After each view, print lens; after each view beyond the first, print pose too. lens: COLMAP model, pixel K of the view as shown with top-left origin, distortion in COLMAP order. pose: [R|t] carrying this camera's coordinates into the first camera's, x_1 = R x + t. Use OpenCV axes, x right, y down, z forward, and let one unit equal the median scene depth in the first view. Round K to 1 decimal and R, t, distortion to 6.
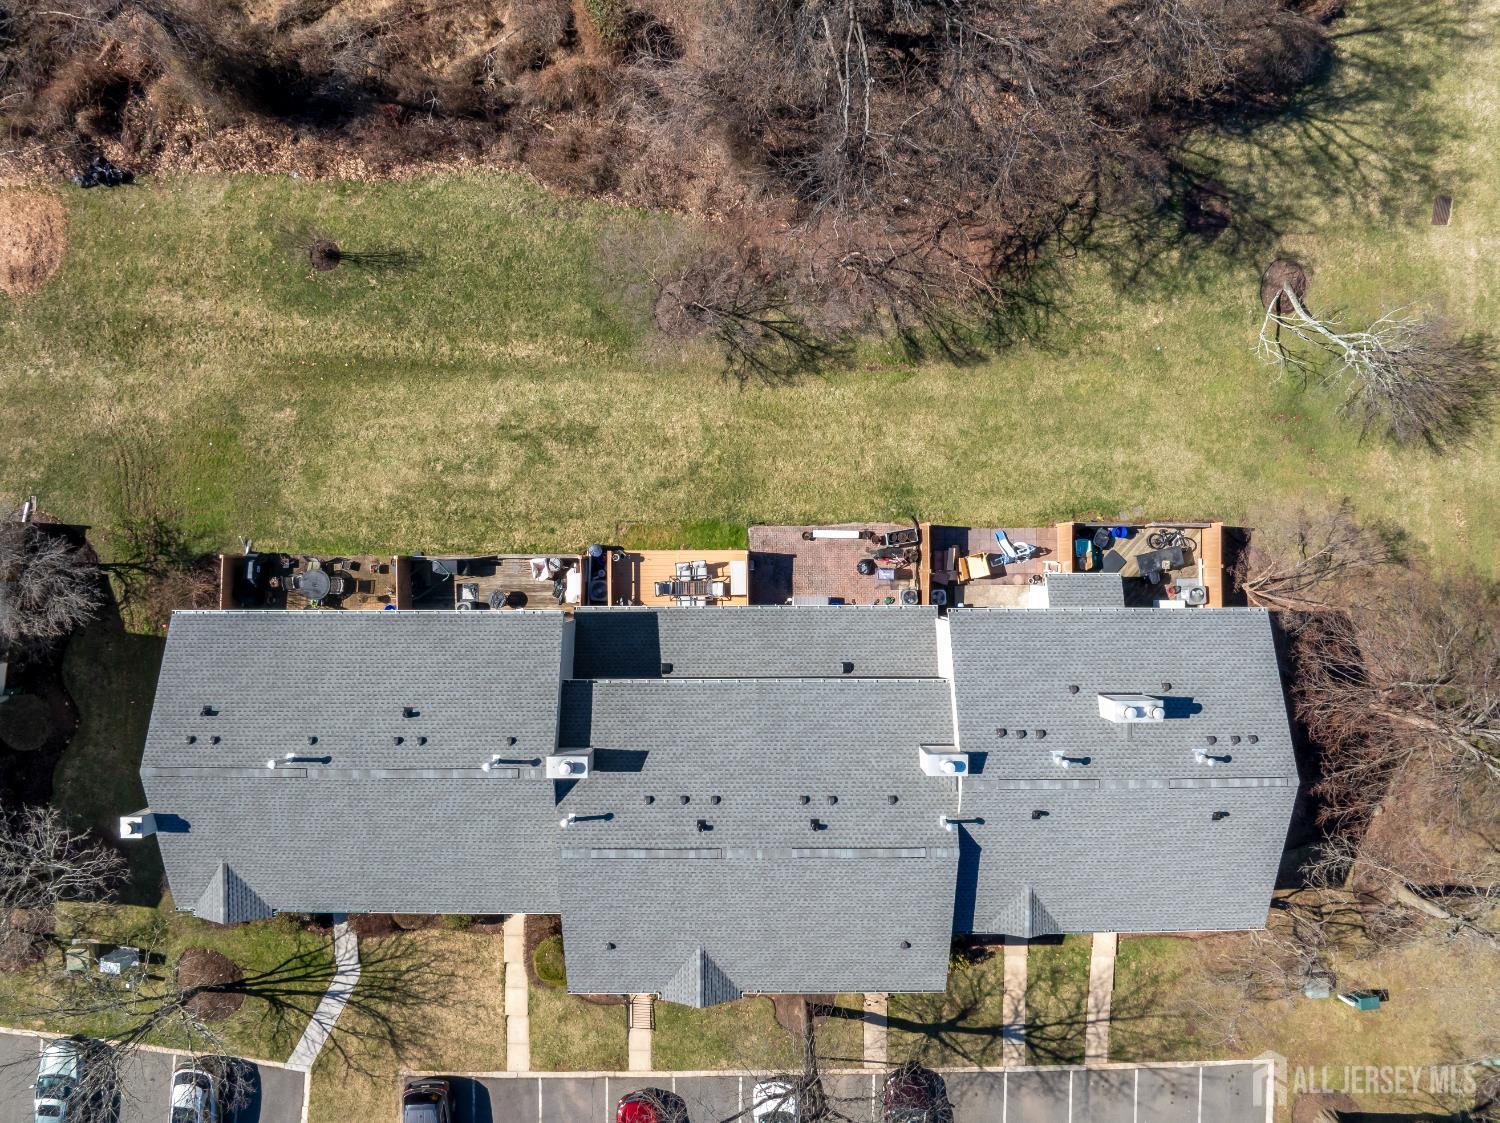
lens RADIAL K [[1065.9, 0, 768.5], [0, 1065.9, 583.6], [0, 0, 1]] dist [-0.034049, 0.000852]
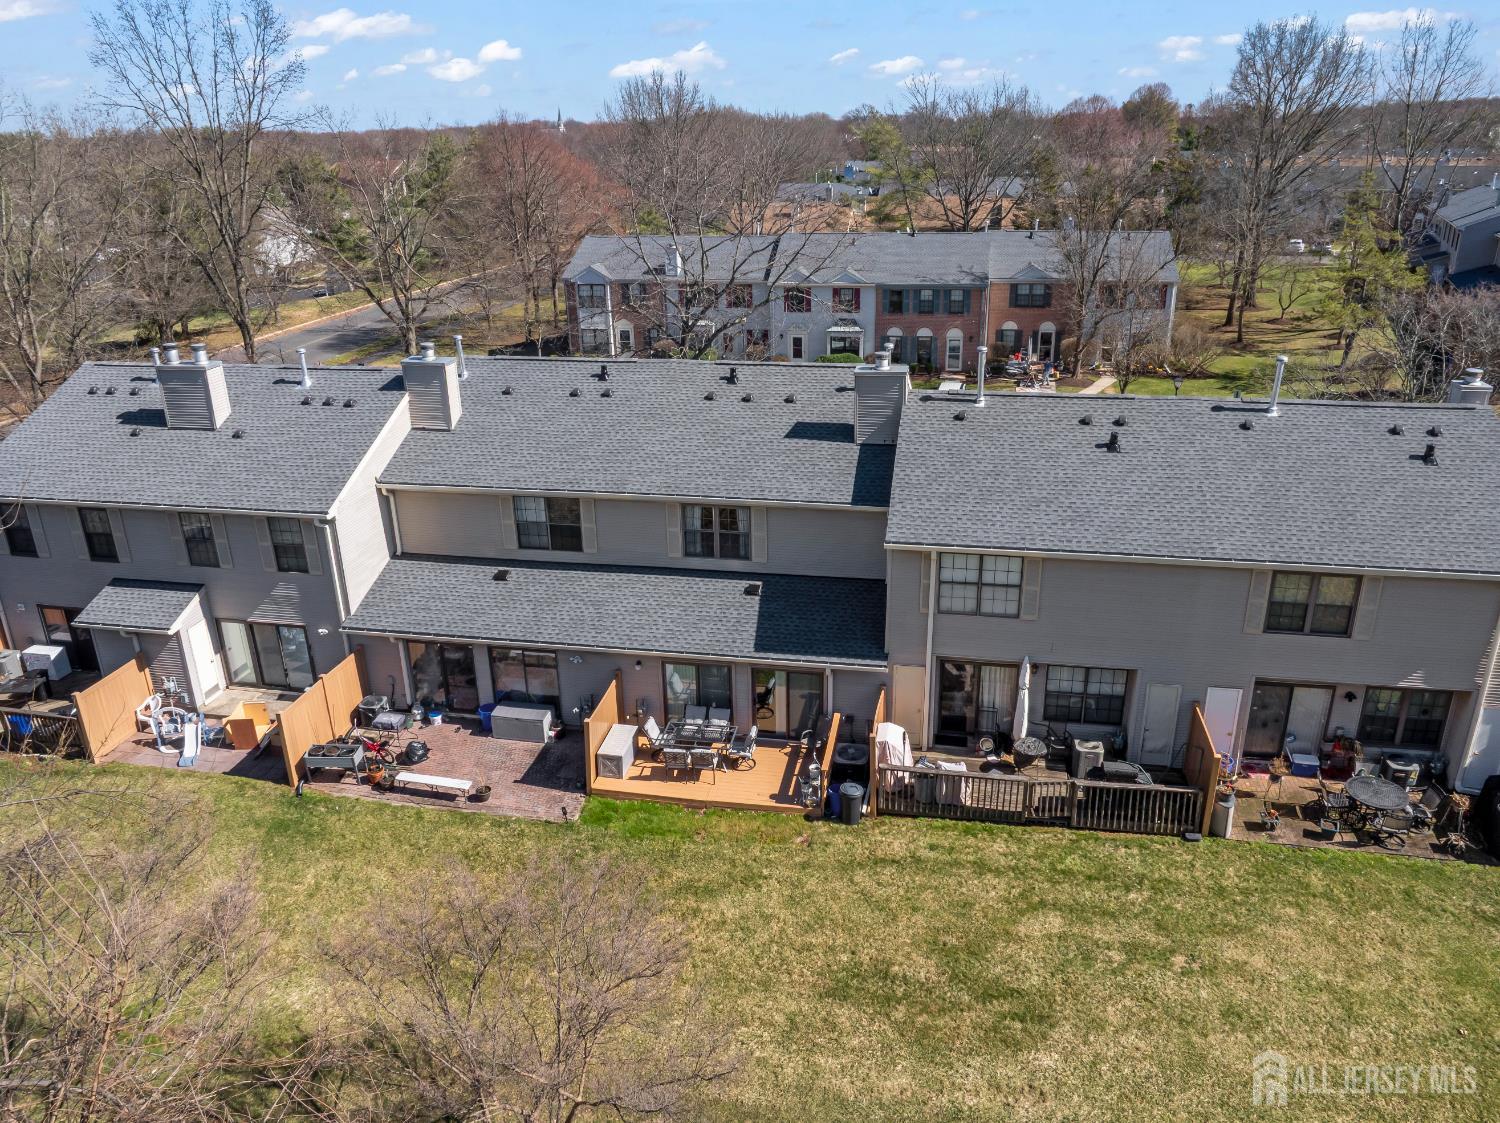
lens RADIAL K [[1099.0, 0, 750.0], [0, 1099.0, 561.5], [0, 0, 1]] dist [-0.046375, -0.002106]
pose [[-0.979669, -0.070329, 0.187890, -0.207383], [0.200542, -0.369717, 0.907244, -0.506268], [0.005660, 0.926479, 0.376304, 0.672943]]
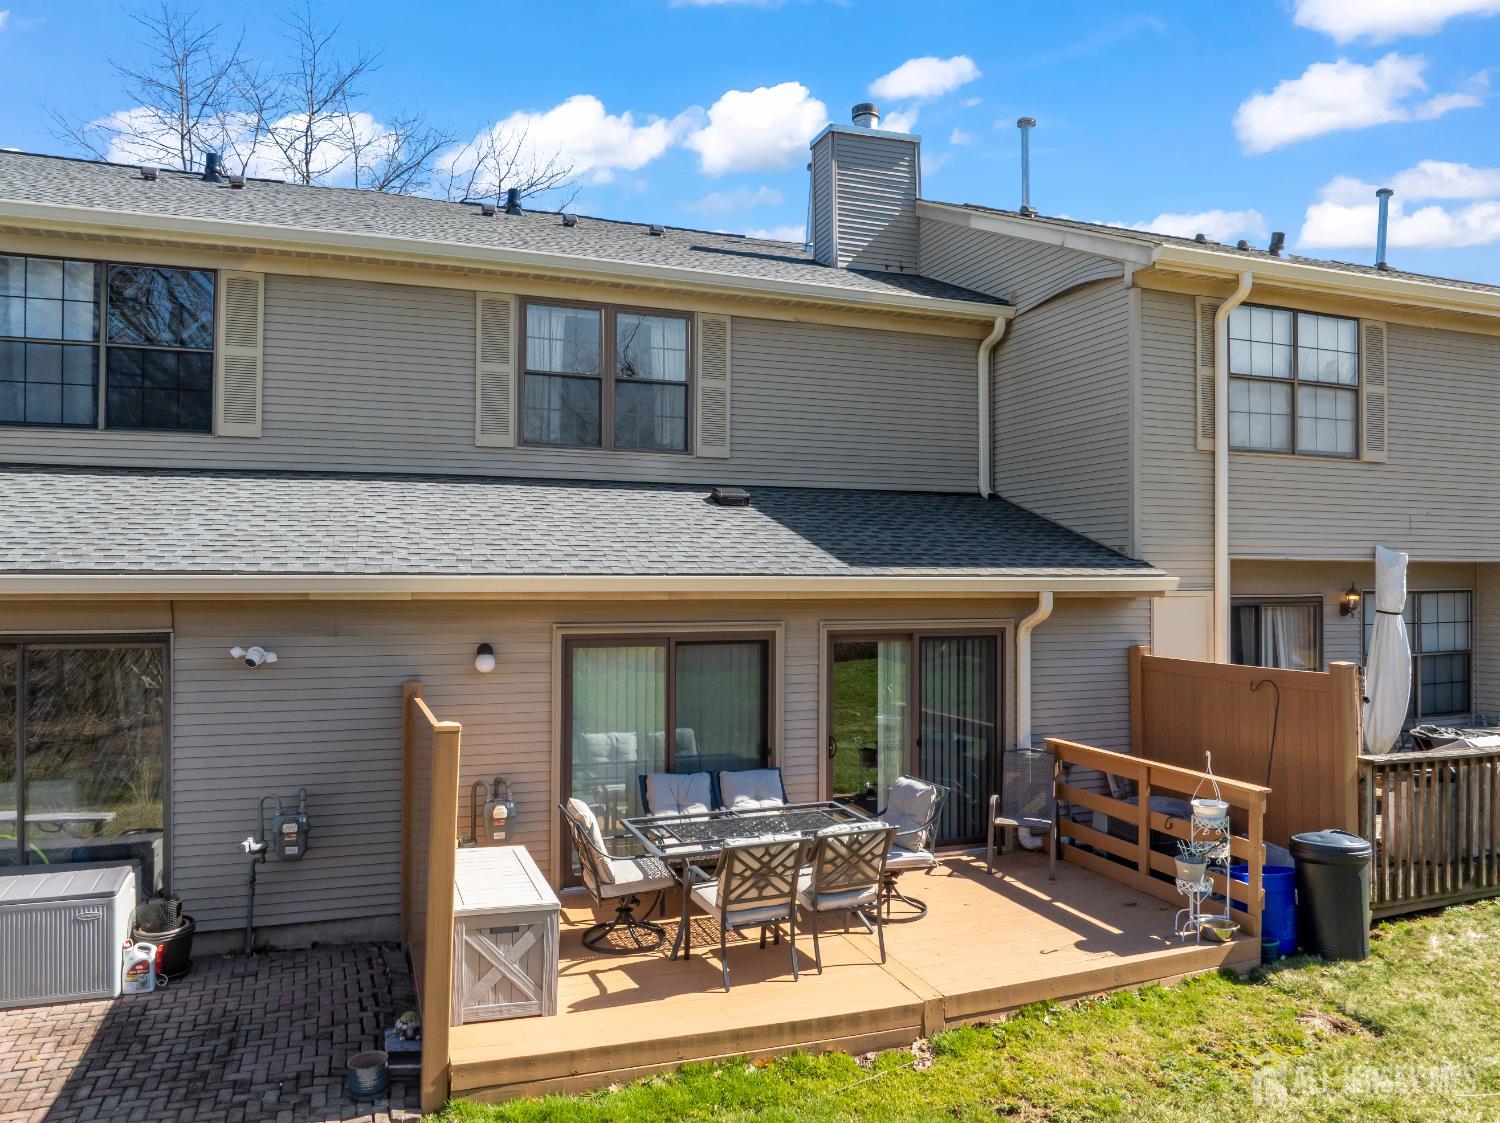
lens RADIAL K [[1065.9, 0, 768.5], [0, 1065.9, 583.6], [0, 0, 1]] dist [-0.034049, 0.000852]
pose [[-0.939851, -0.011124, -0.341402, -0.014143], [-0.341323, -0.008465, 0.939908, -0.162141], [-0.013345, 0.999902, 0.004159, 0.949554]]
